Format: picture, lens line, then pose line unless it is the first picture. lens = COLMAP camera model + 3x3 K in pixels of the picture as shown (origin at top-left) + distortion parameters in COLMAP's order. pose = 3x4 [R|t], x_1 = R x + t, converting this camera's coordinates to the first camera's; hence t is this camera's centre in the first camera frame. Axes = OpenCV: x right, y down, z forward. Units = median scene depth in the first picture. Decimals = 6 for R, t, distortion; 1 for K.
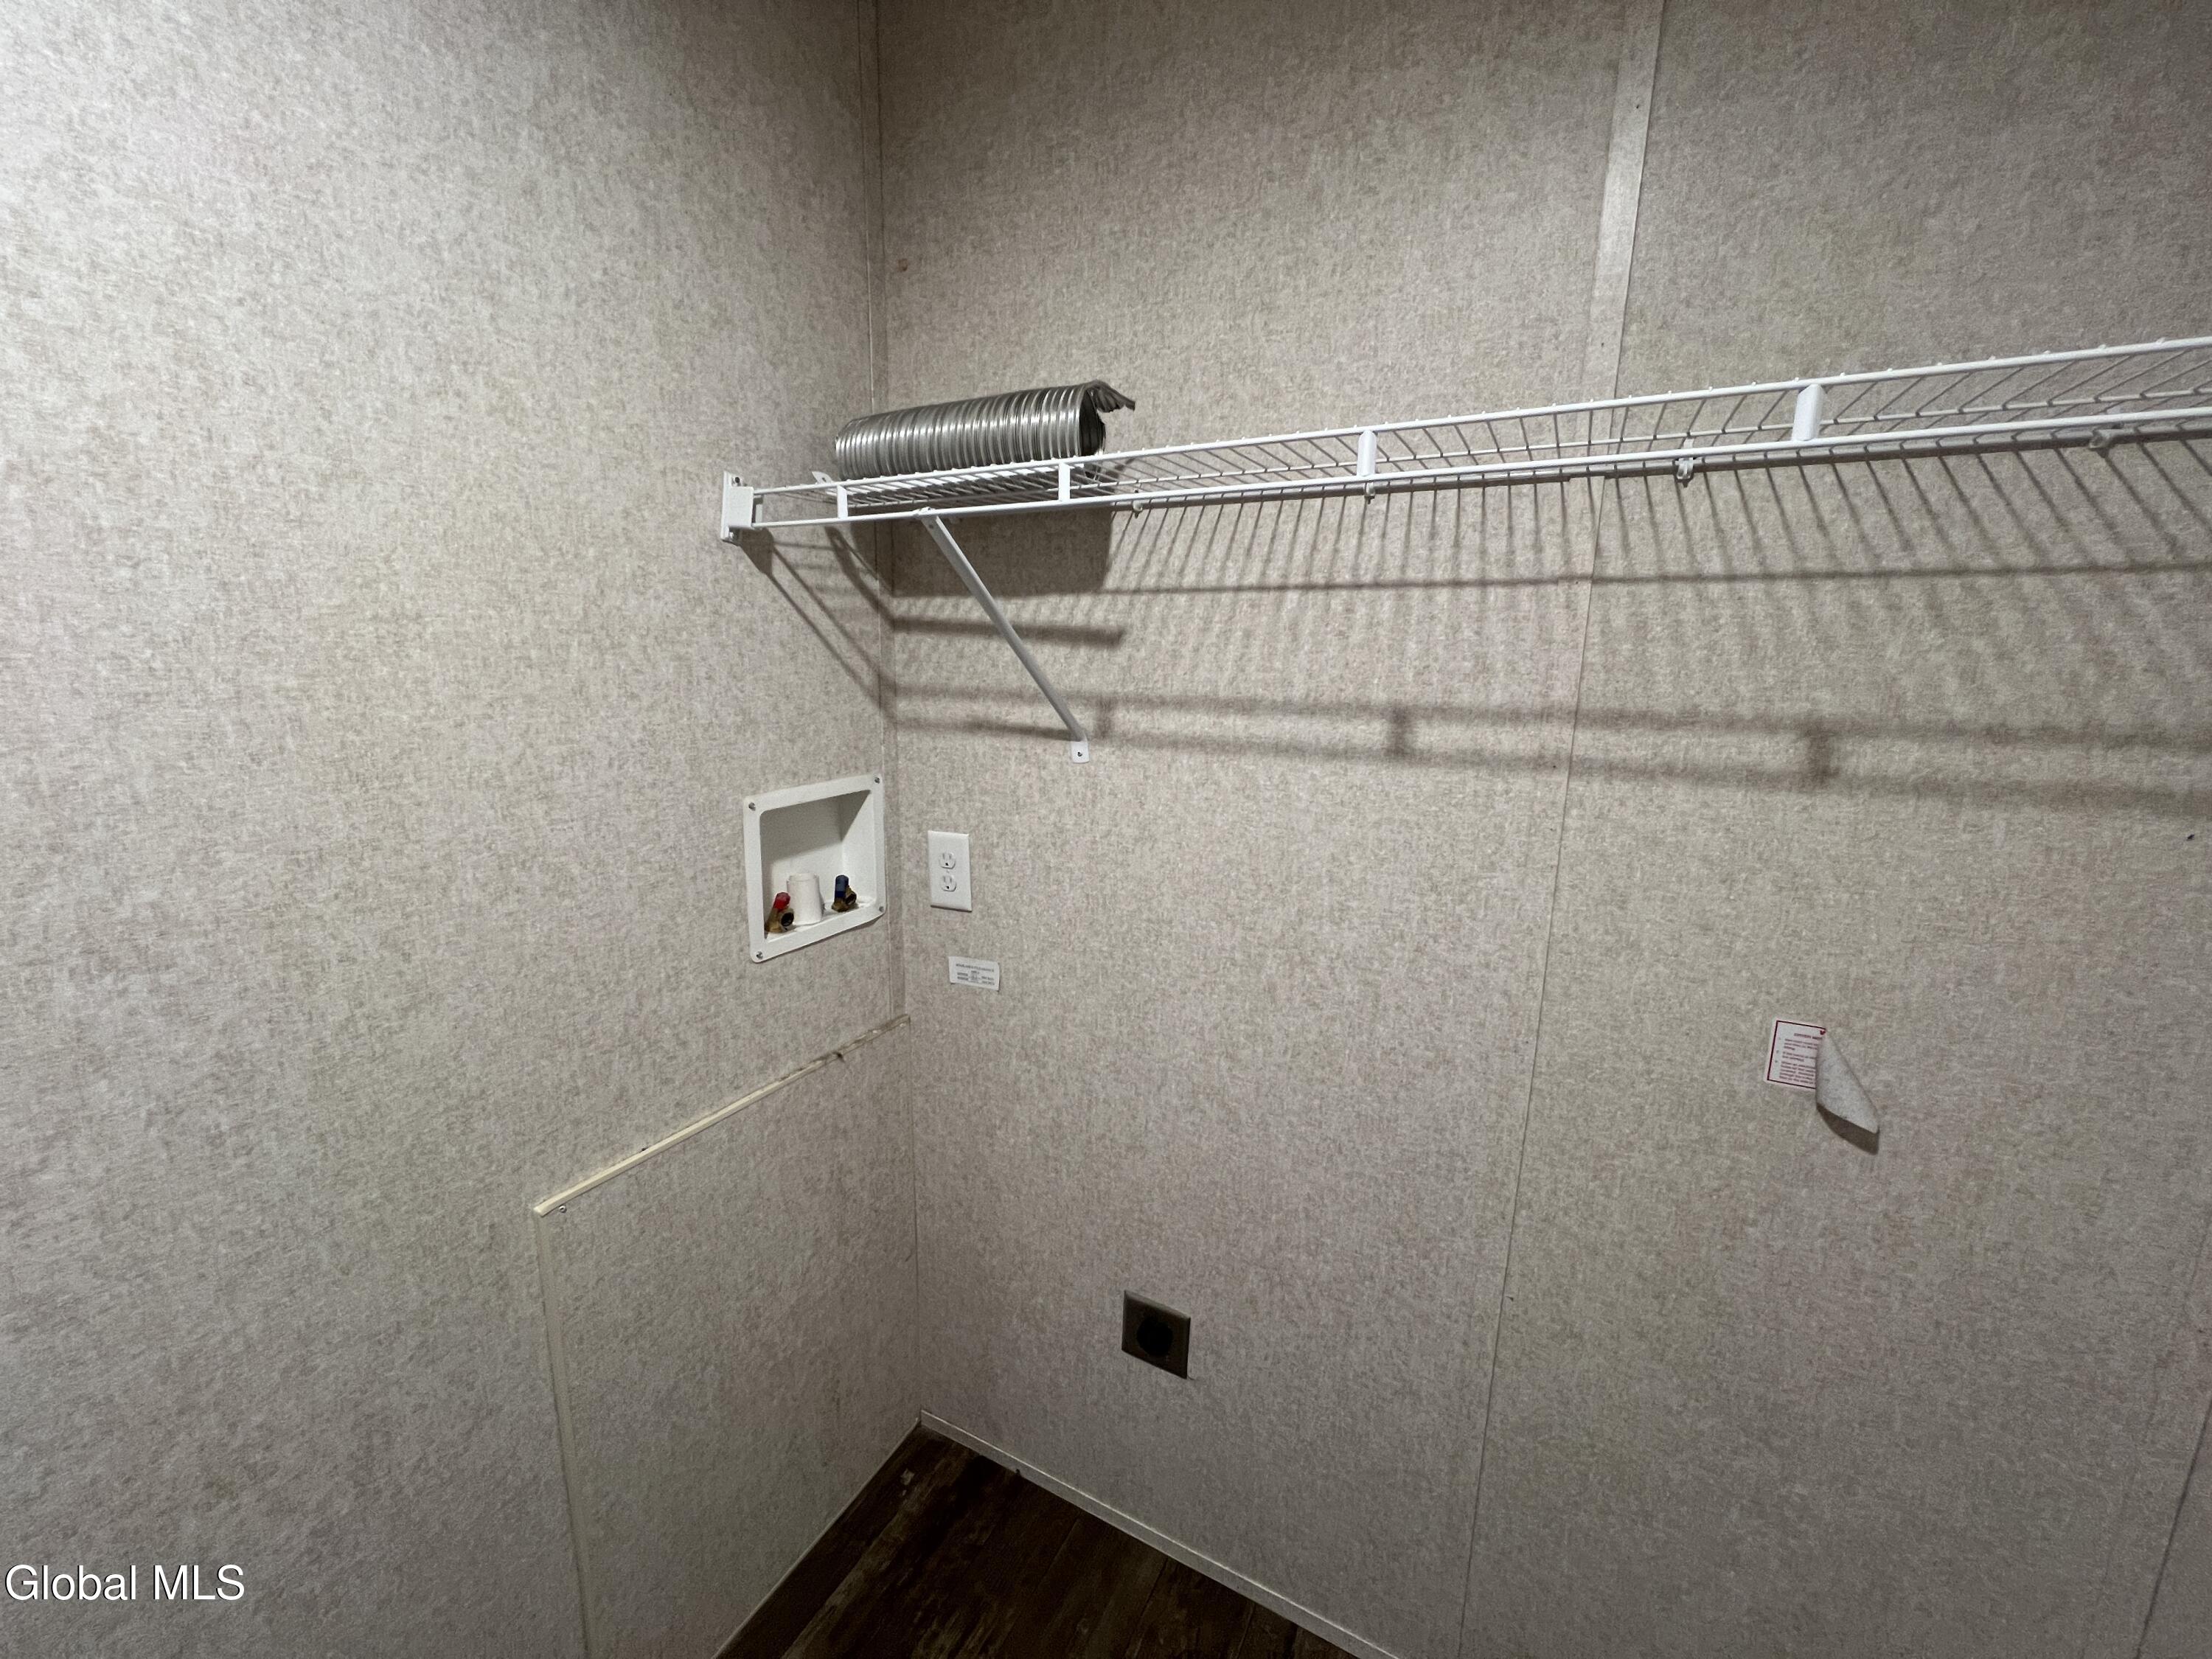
lens RADIAL K [[881.2, 0, 1099.2], [0, 881.2, 829.4], [0, 0, 1]] dist [-0.002092, 0.000408]
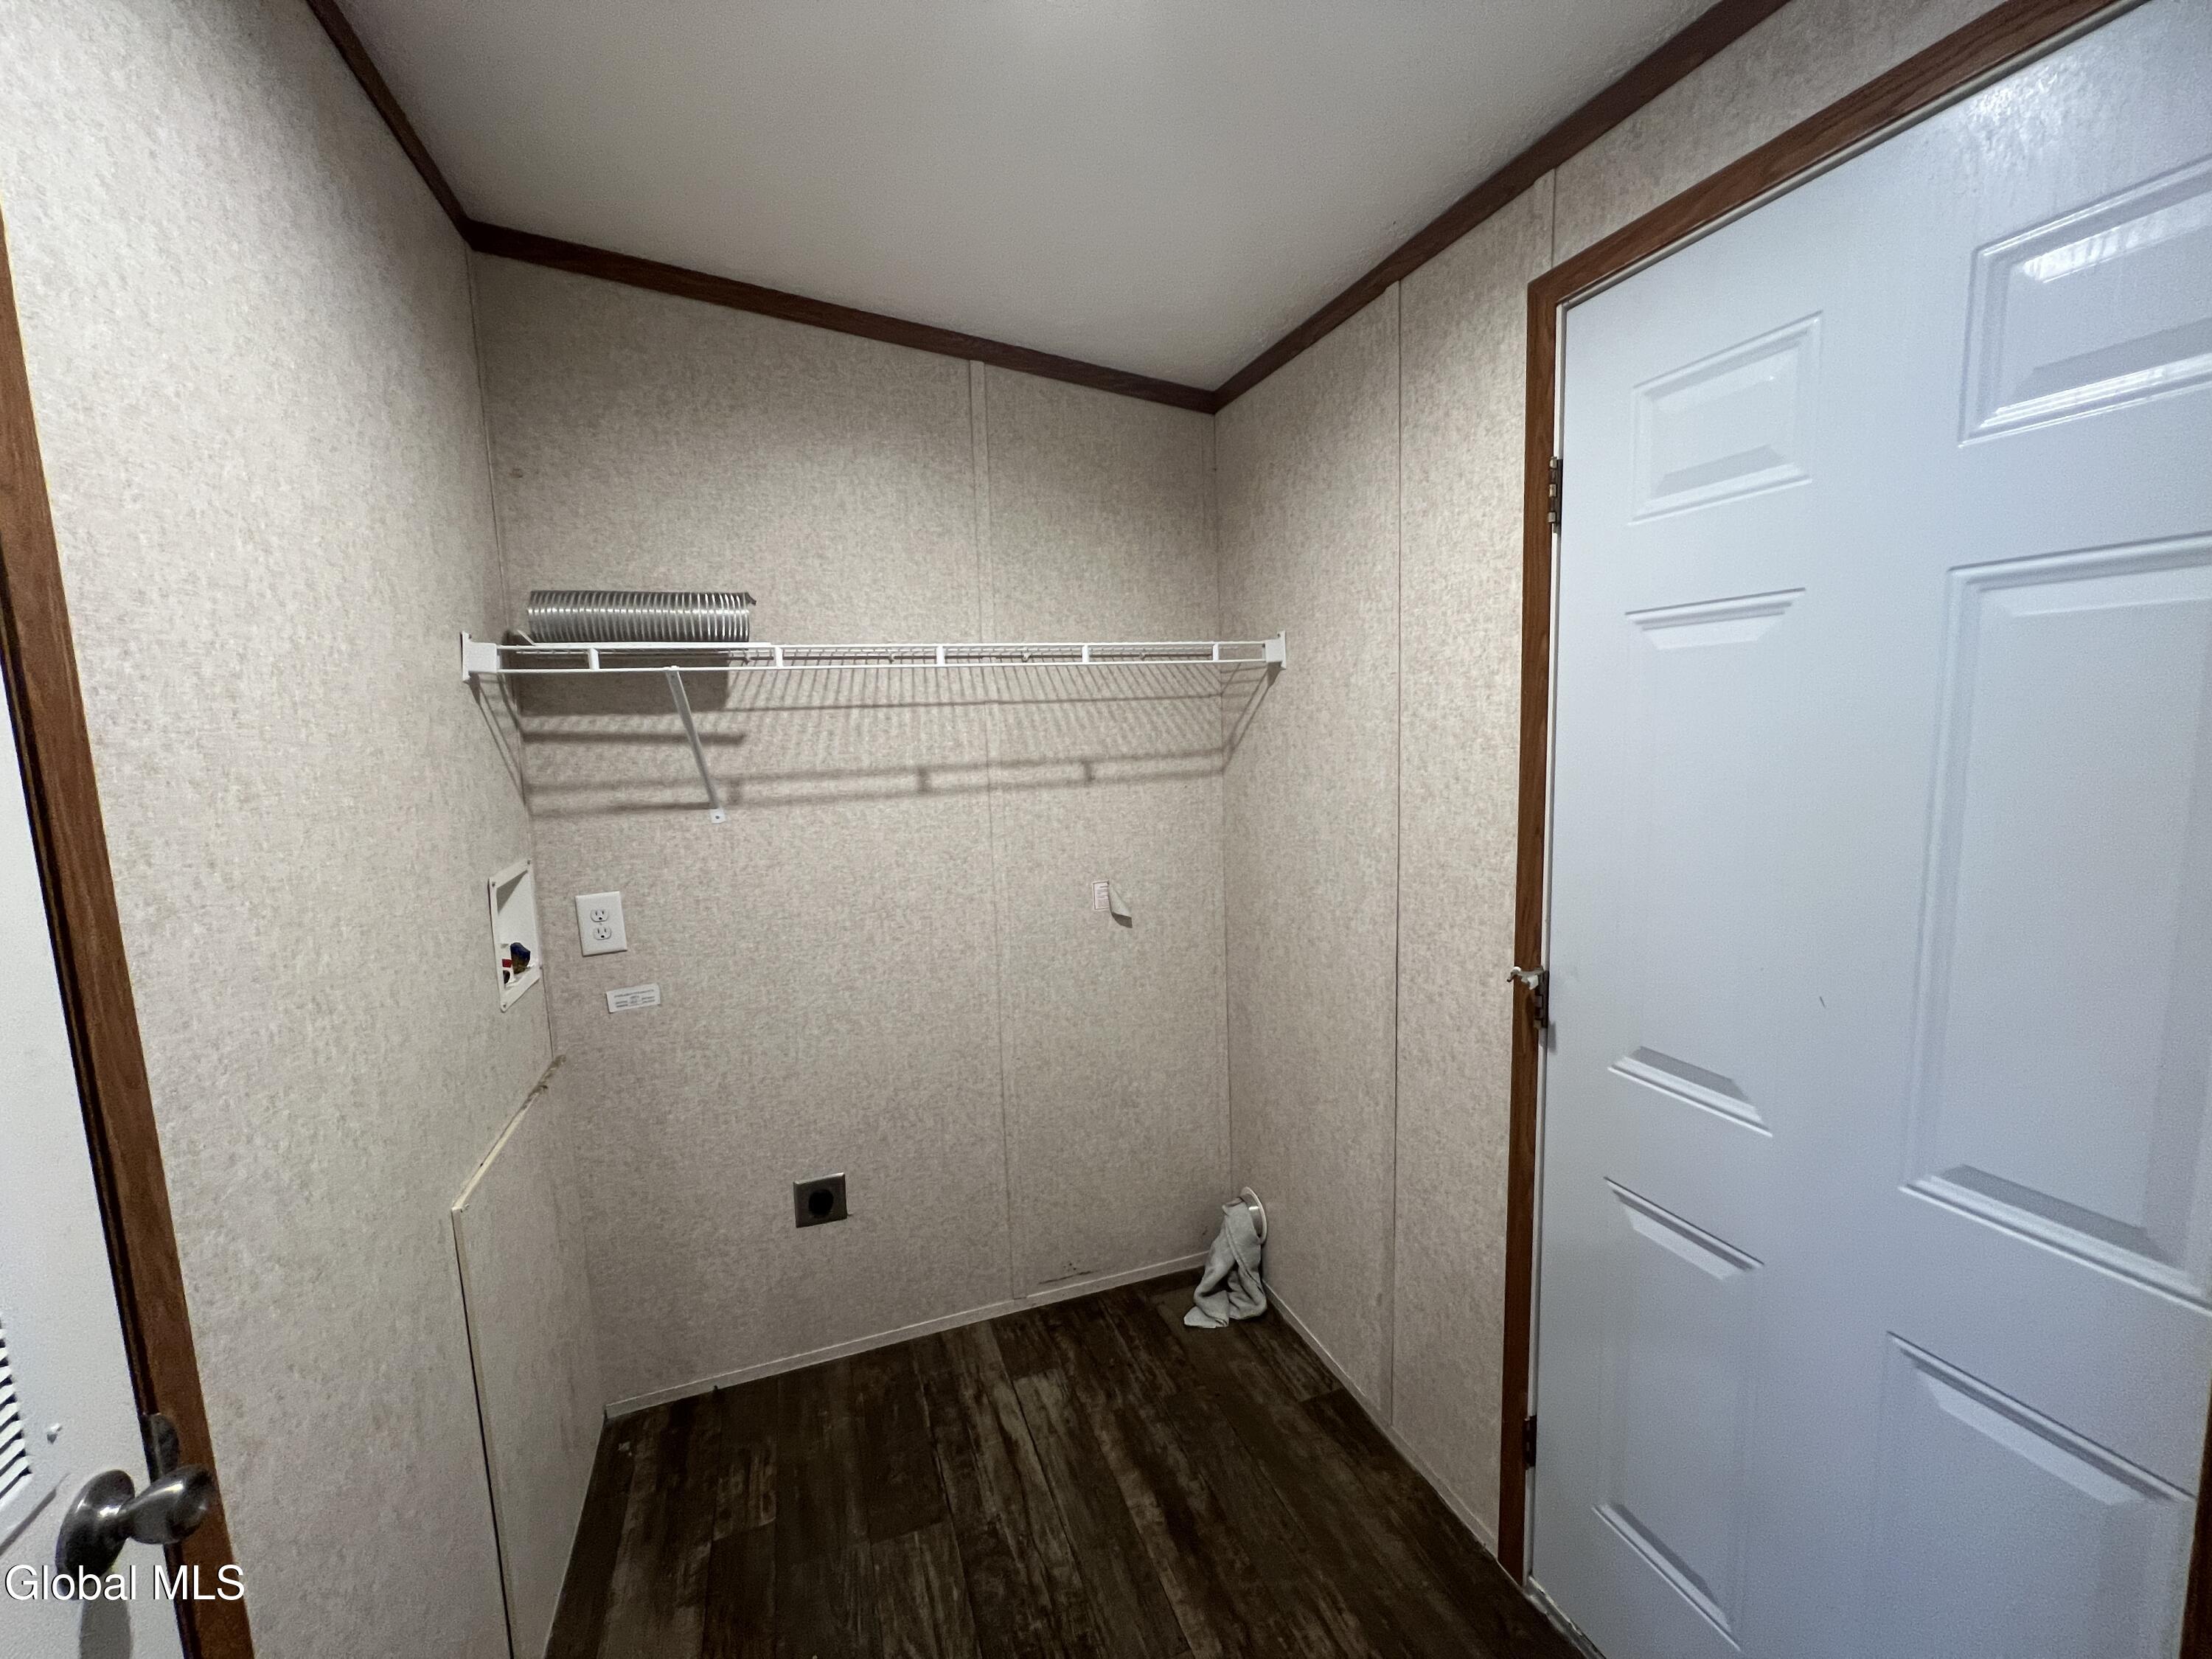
lens RADIAL K [[881.2, 0, 1099.2], [0, 881.2, 829.4], [0, 0, 1]] dist [-0.002092, 0.000408]
pose [[0.662961, -0.126278, 0.737927, -0.781373], [0.191508, 0.981482, -0.004097, 0.071317], [-0.723745, 0.144035, 0.674868, -0.520027]]
